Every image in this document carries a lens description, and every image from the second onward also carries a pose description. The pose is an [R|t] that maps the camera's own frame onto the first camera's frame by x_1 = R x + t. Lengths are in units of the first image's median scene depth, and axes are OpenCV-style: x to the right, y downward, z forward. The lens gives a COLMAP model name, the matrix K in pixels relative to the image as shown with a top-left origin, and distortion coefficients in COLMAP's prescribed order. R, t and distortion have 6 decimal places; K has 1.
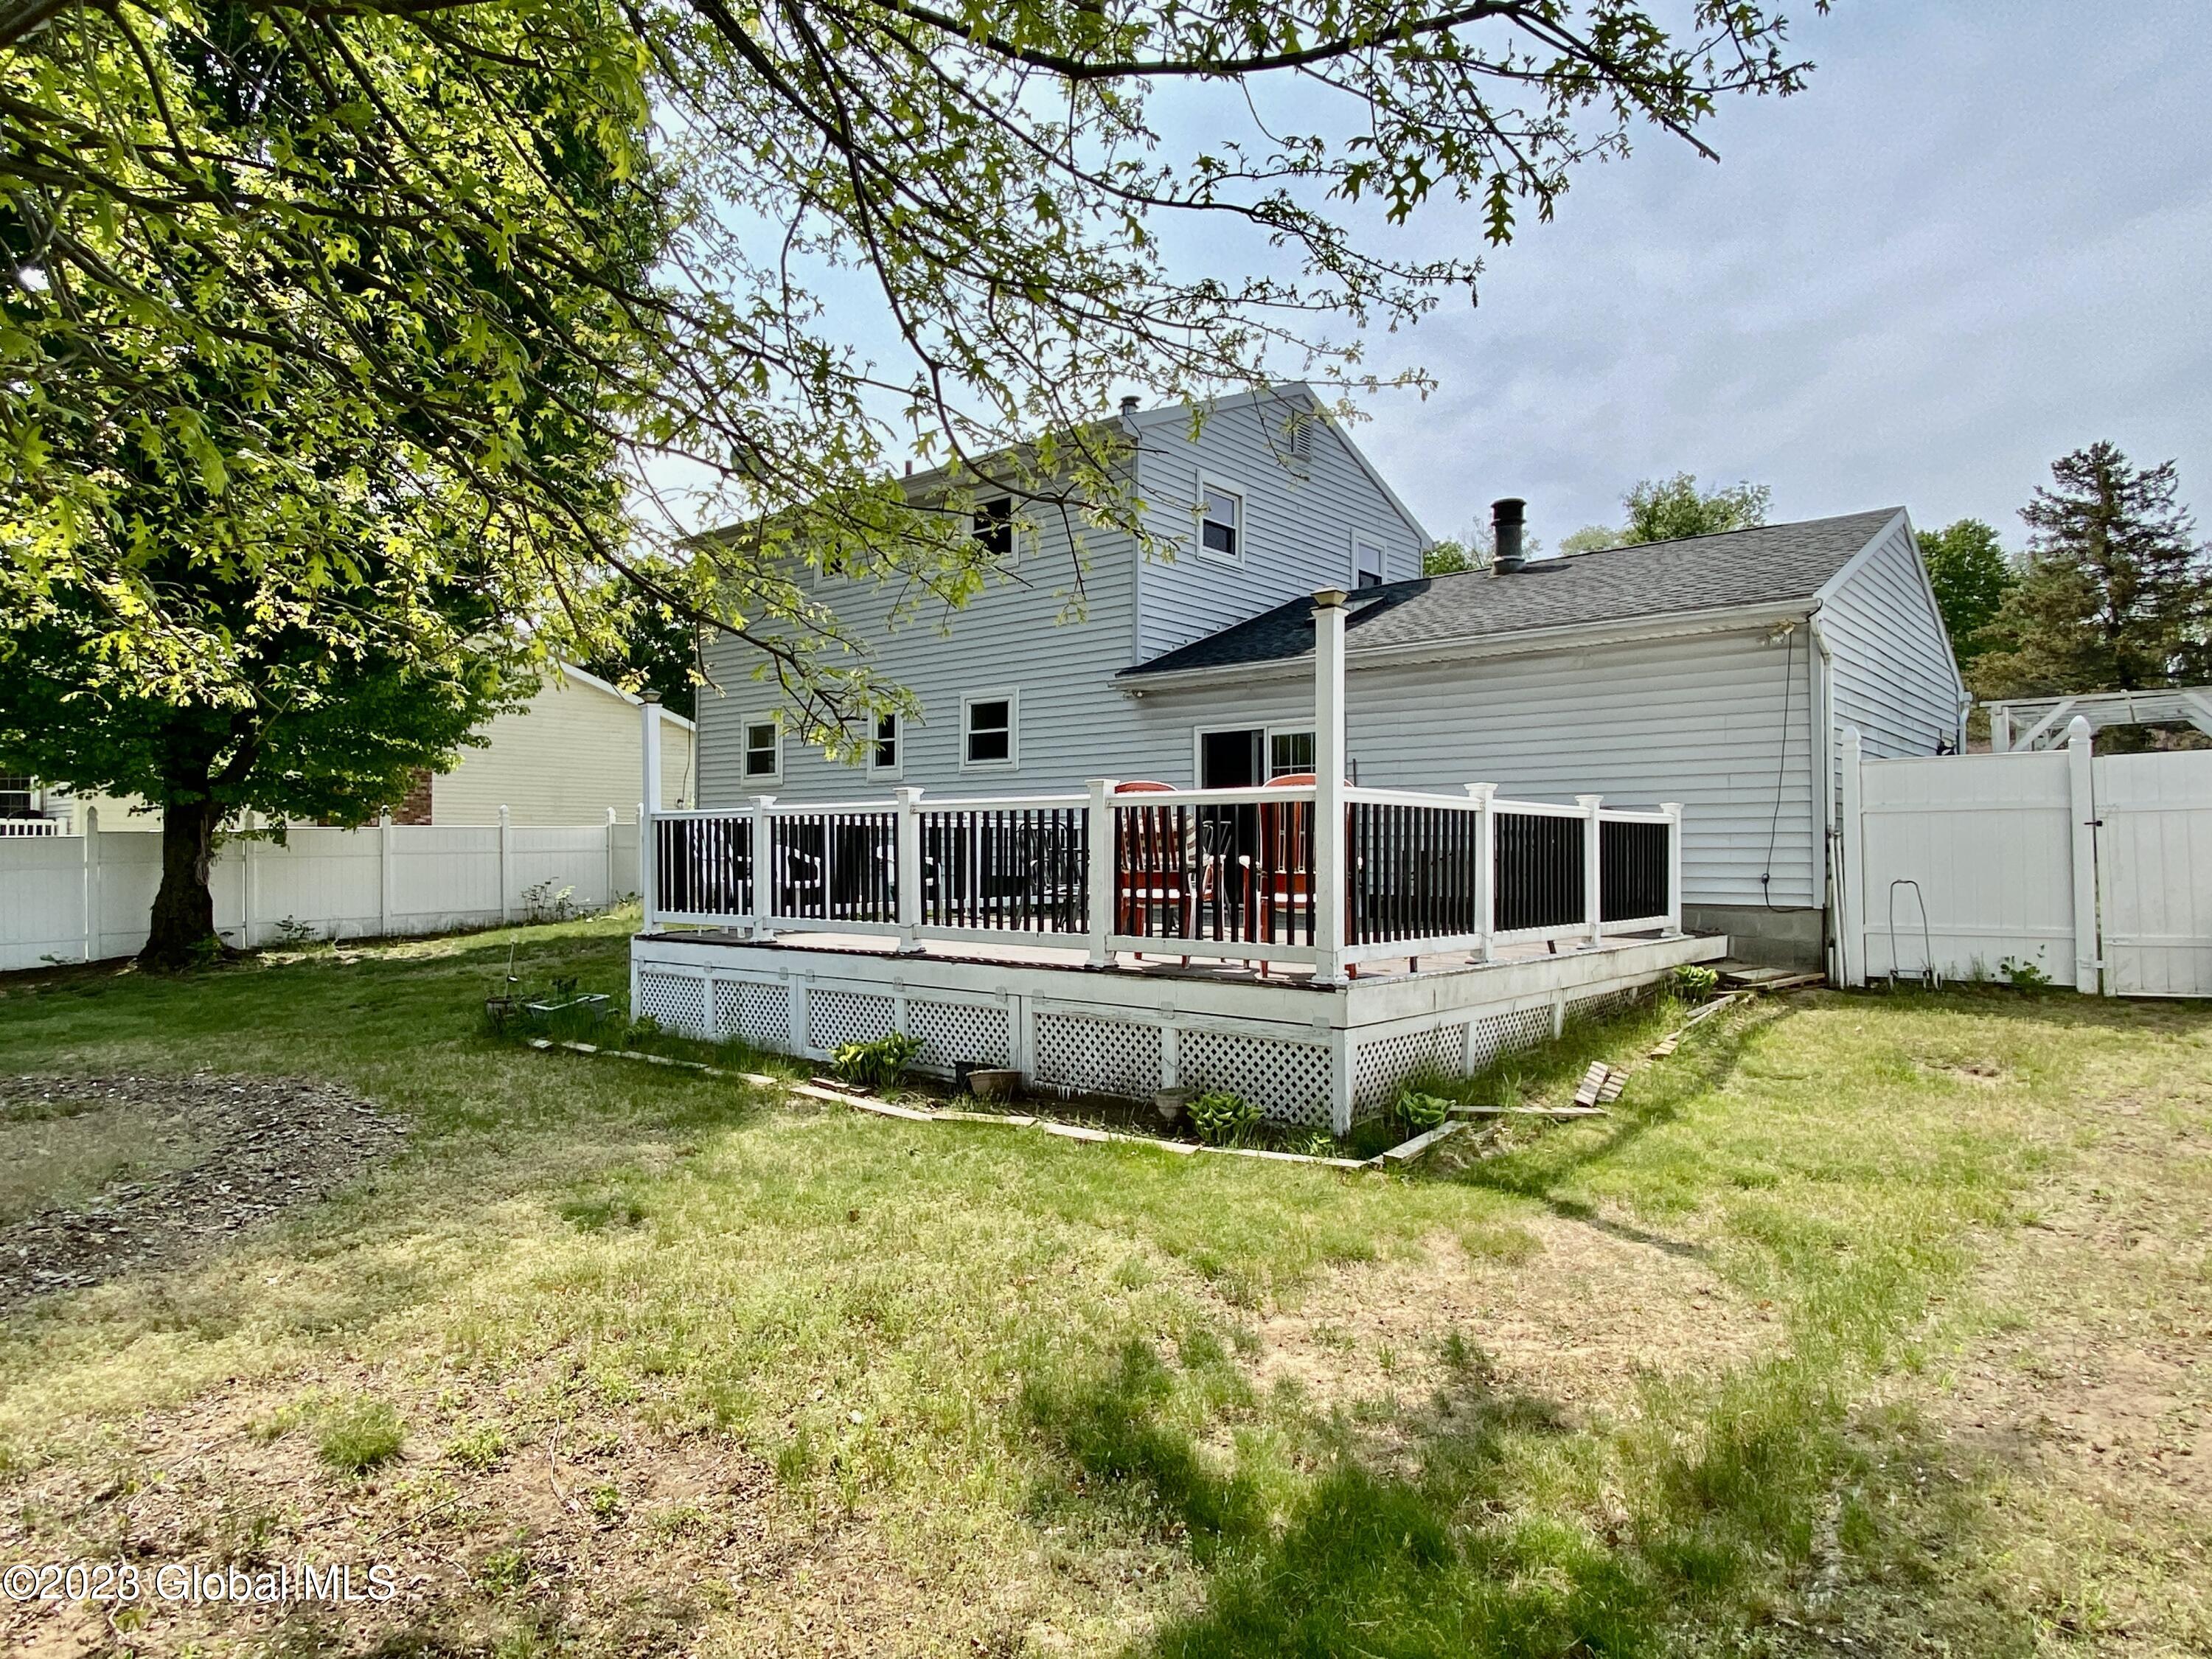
lens RADIAL K [[1292.5, 0, 1106.0], [0, 1292.5, 829.5], [0, 0, 1]] dist [-0.000205, -0.000401]
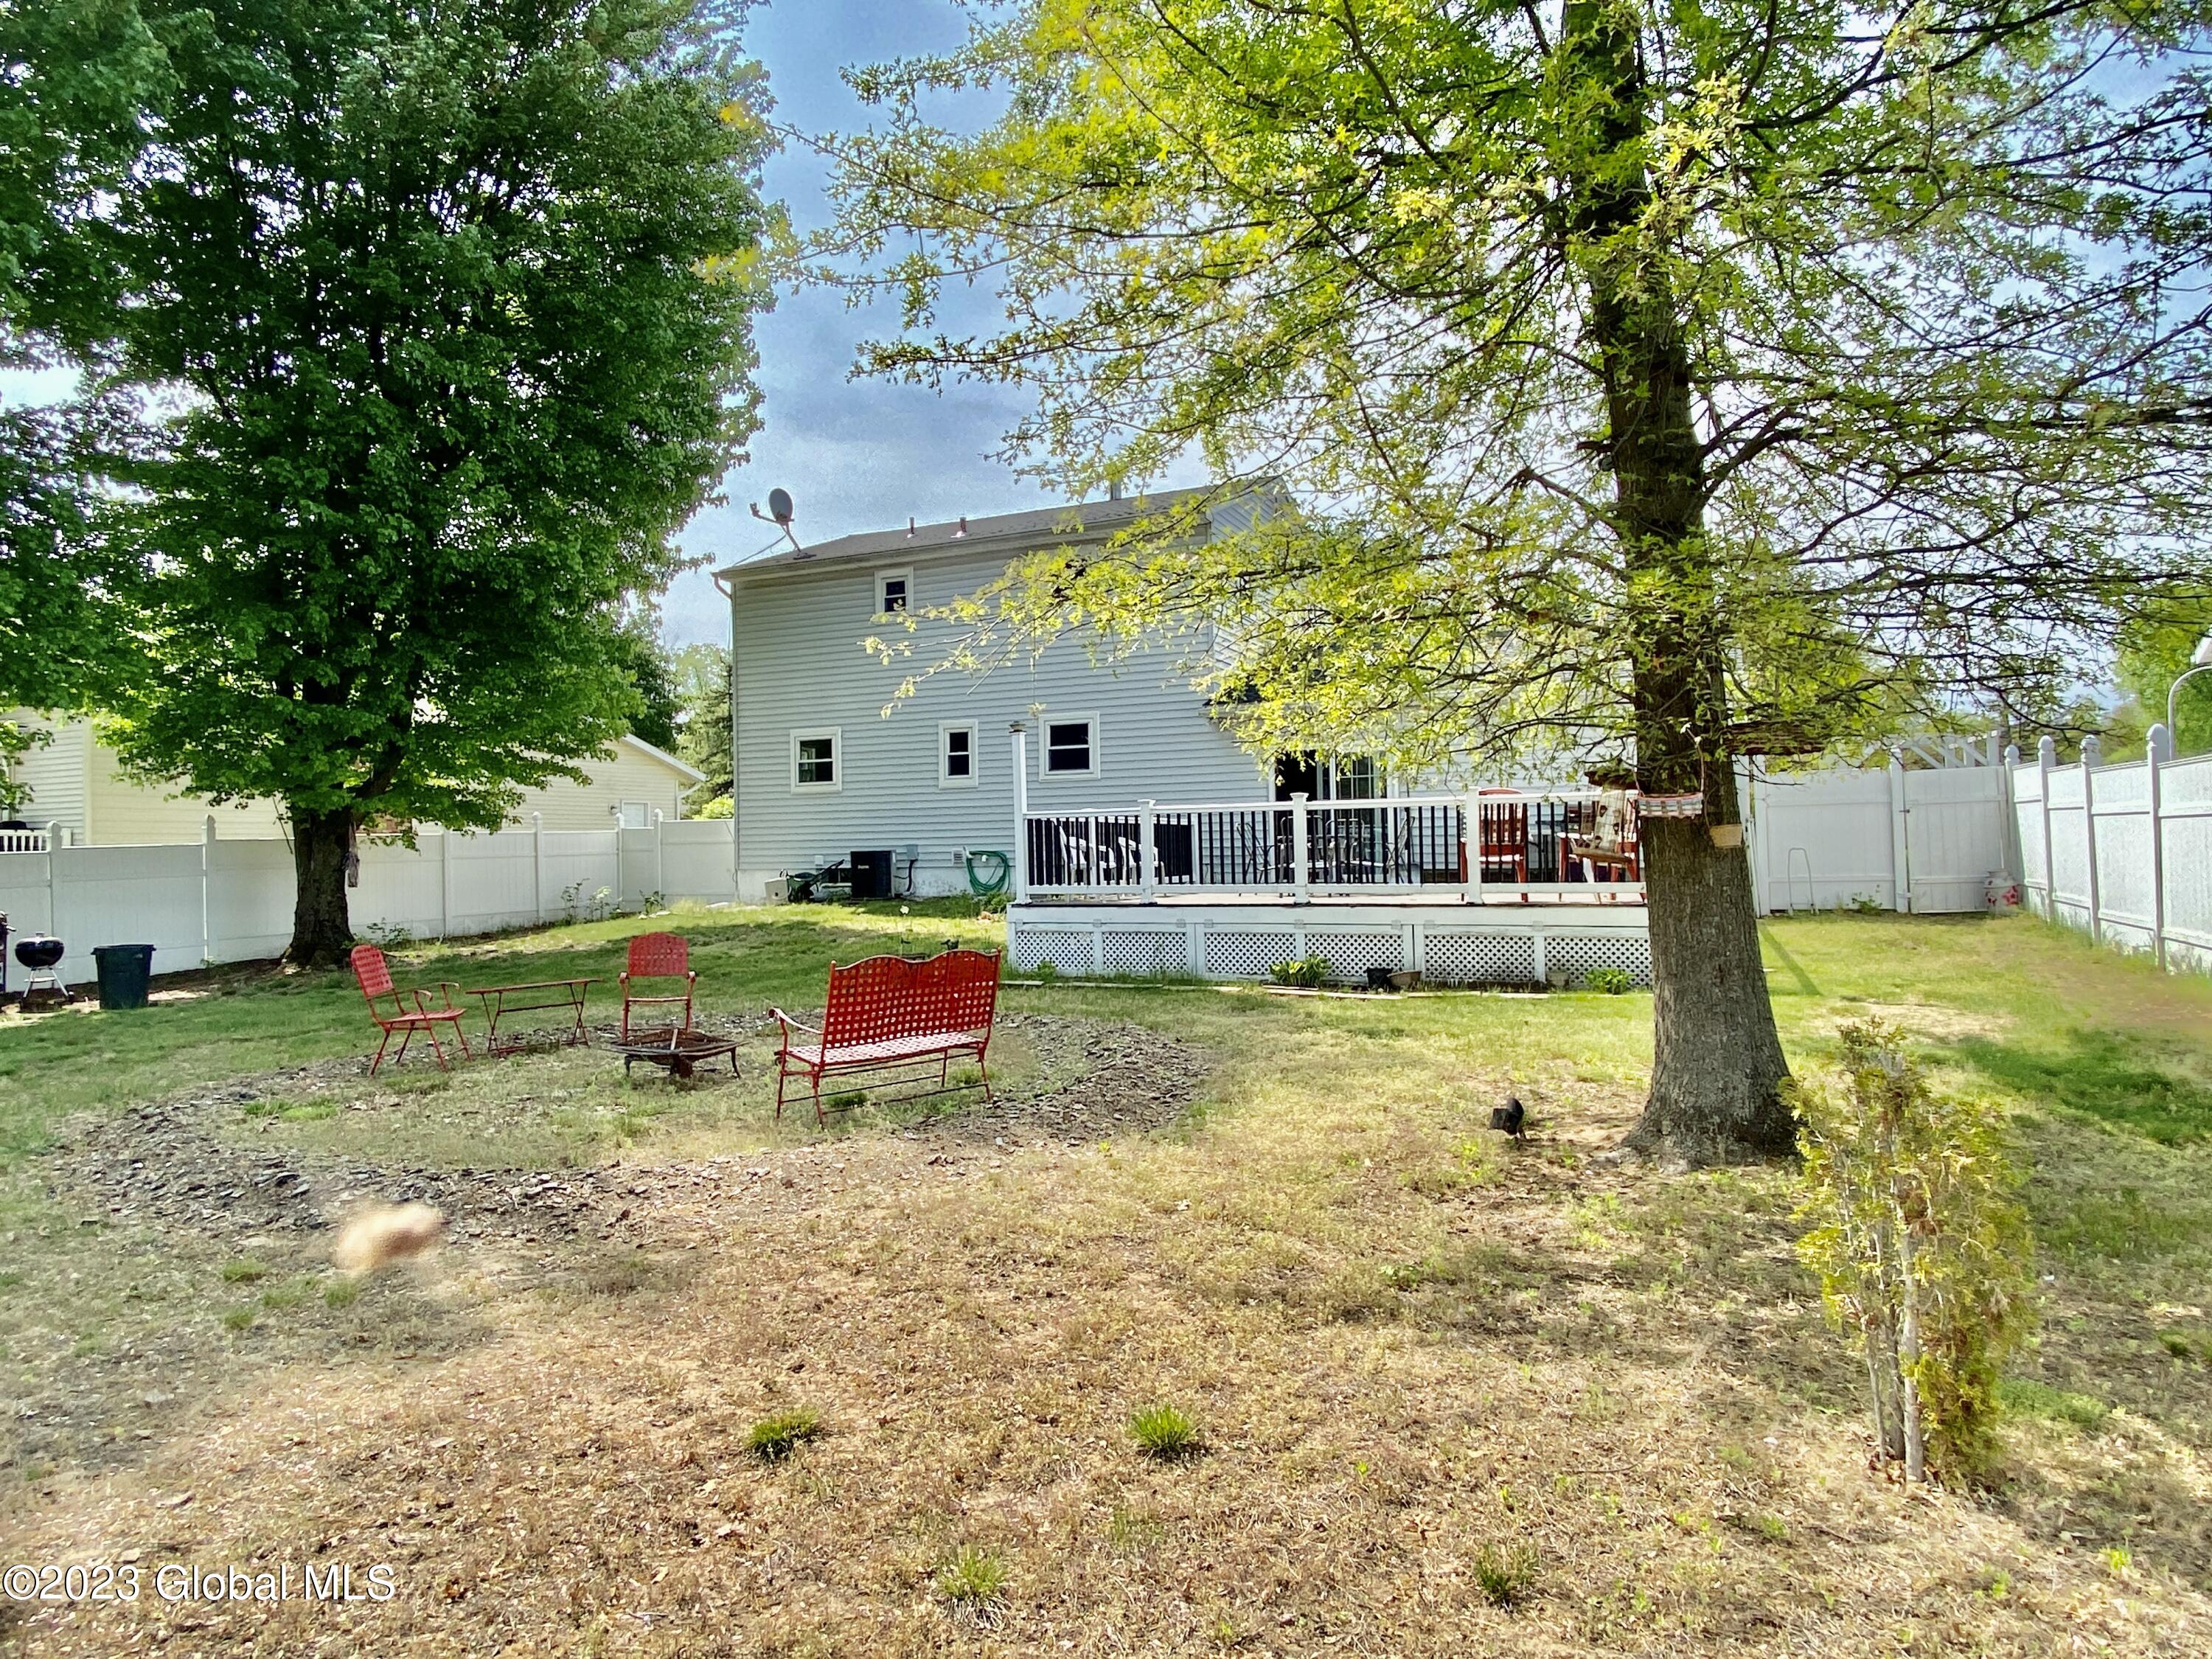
lens RADIAL K [[1292.5, 0, 1106.0], [0, 1292.5, 829.5], [0, 0, 1]] dist [-0.000205, -0.000401]
pose [[0.956076, -0.009346, 0.292971, -0.420211], [0.011050, 0.999930, -0.004163, 0.007265], [-0.292912, 0.007217, 0.956112, -0.181849]]
